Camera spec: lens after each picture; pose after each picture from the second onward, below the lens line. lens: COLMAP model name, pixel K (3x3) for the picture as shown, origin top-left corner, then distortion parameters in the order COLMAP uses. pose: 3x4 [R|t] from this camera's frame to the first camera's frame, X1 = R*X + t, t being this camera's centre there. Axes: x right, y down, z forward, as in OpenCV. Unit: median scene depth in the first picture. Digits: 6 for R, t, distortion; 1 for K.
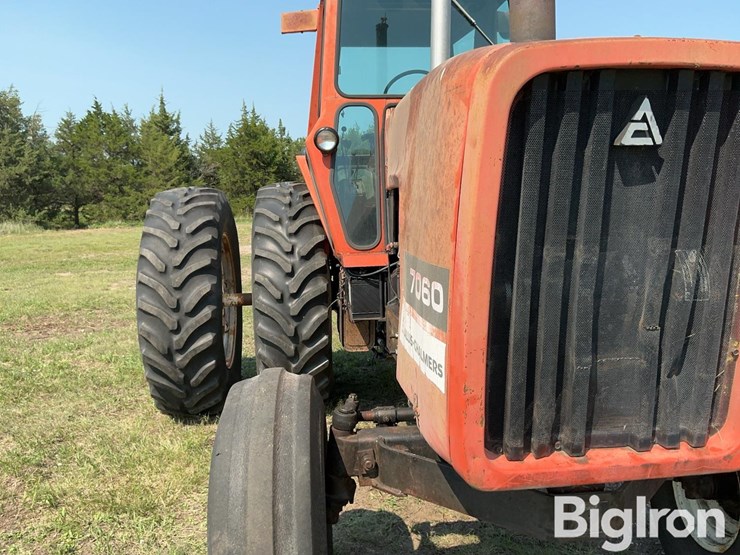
lens RADIAL K [[621.2, 0, 370.0], [0, 621.2, 277.5], [0, 0, 1]] dist [0.112197, -0.239466]
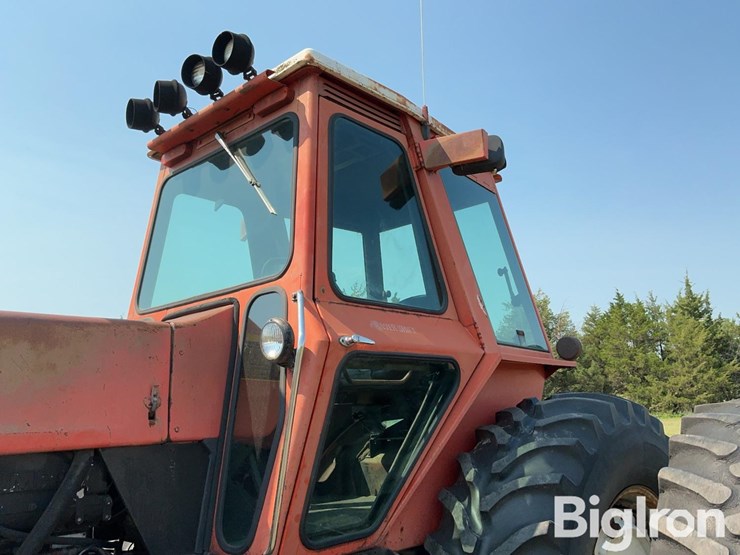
lens RADIAL K [[618.2, 0, 370.0], [0, 618.2, 277.5], [0, 0, 1]] dist [0.161804, -0.352501]
pose [[0.660066, -0.153331, -0.735393, 0.585876], [-0.066711, 0.963115, -0.260689, -0.118278], [0.748240, 0.221130, 0.625491, 0.573276]]
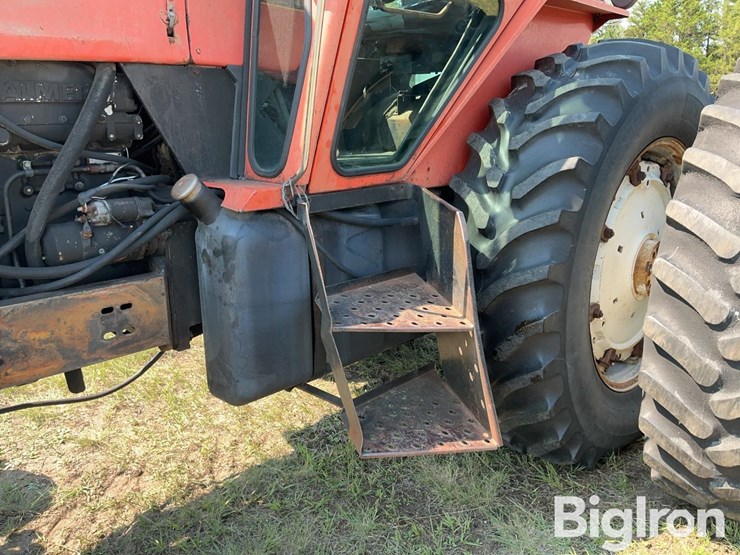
lens RADIAL K [[621.2, 0, 370.0], [0, 621.2, 277.5], [0, 0, 1]] dist [0.112197, -0.239466]
pose [[0.632901, 0.220703, -0.742110, 0.570616], [-0.091040, 0.973074, 0.211750, -0.073386], [0.768862, -0.066455, 0.635952, 0.583325]]
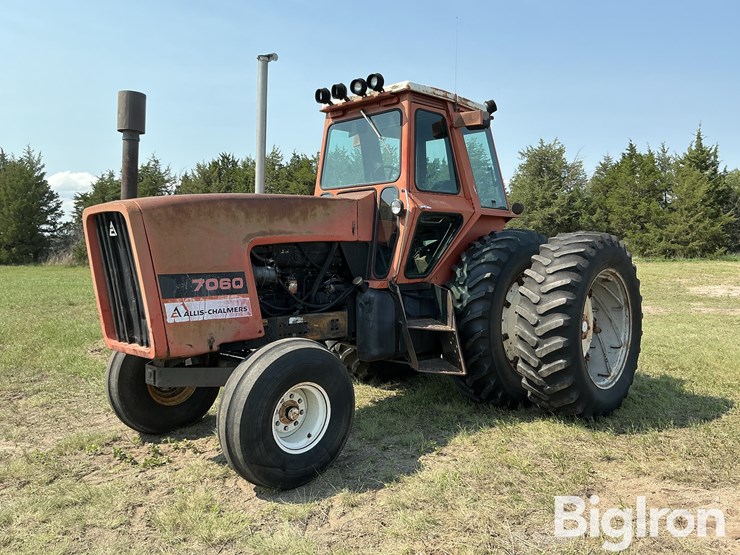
lens RADIAL K [[618.2, 0, 370.0], [0, 618.2, 277.5], [0, 0, 1]] dist [0.161804, -0.352501]
pose [[0.643454, 0.053688, -0.763600, 1.114550], [-0.095392, 0.995386, -0.010398, -0.029791], [0.759518, 0.079532, 0.645606, -0.004513]]
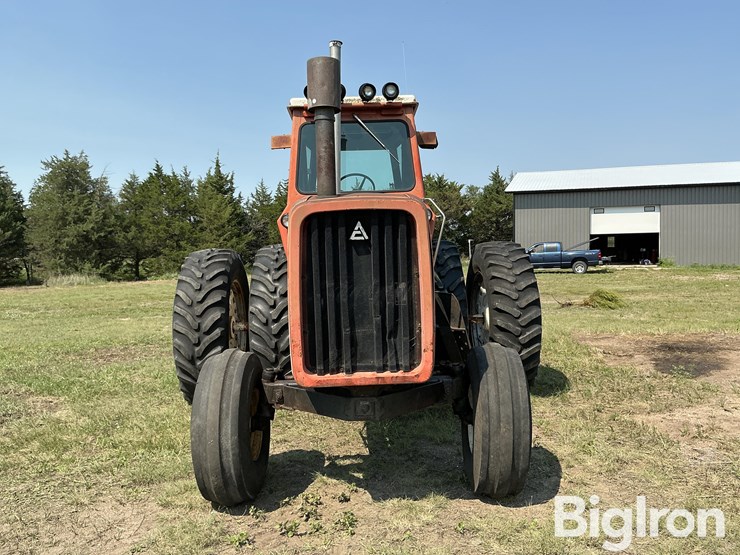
lens RADIAL K [[618.2, 0, 370.0], [0, 618.2, 277.5], [0, 0, 1]] dist [0.161804, -0.352501]
pose [[0.996829, -0.003781, -0.079485, 0.207361], [-0.002706, 0.996682, -0.081343, 0.042602], [0.079529, 0.081301, 0.993512, -0.437277]]
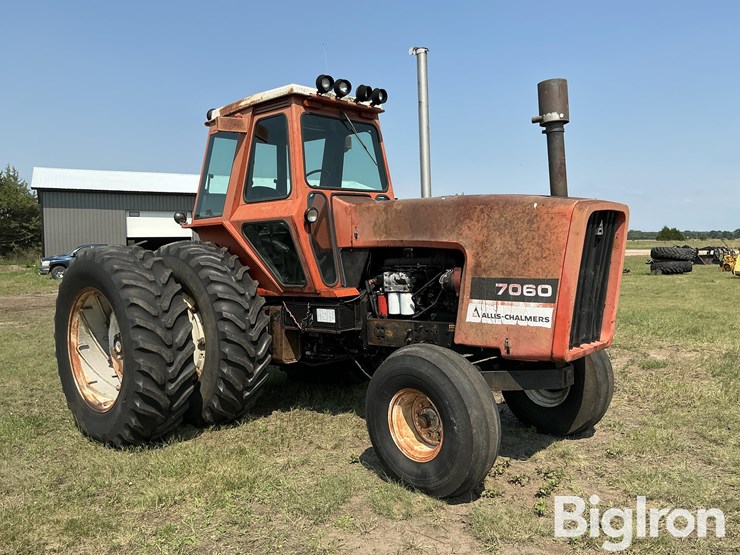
lens RADIAL K [[621.2, 0, 370.0], [0, 621.2, 277.5], [0, 0, 1]] dist [0.112197, -0.239466]
pose [[0.750175, -0.035261, 0.660298, -0.751772], [0.091113, 0.994564, -0.050403, 0.014580], [-0.654932, 0.097973, 0.749310, -0.164432]]
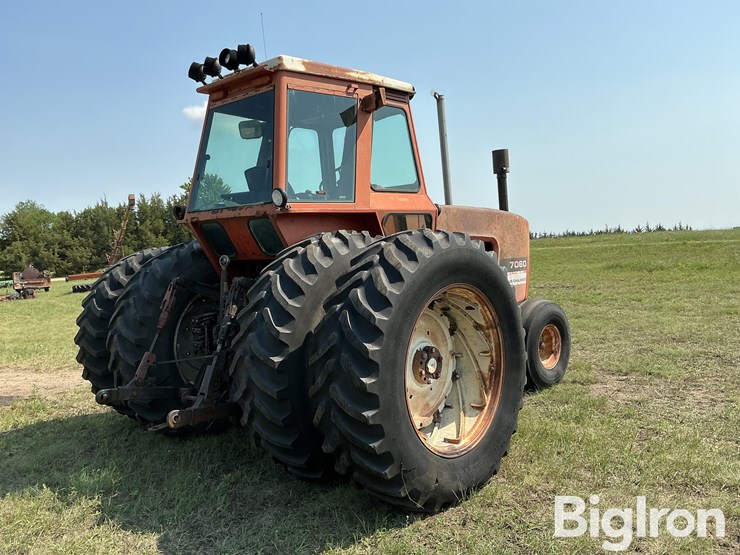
lens RADIAL K [[621.2, 0, 370.0], [0, 621.2, 277.5], [0, 0, 1]] dist [0.112197, -0.239466]
pose [[-0.667791, 0.016082, 0.744175, -0.930226], [0.148683, 0.982500, 0.112189, -0.201780], [-0.729348, 0.185564, -0.658496, 1.762102]]
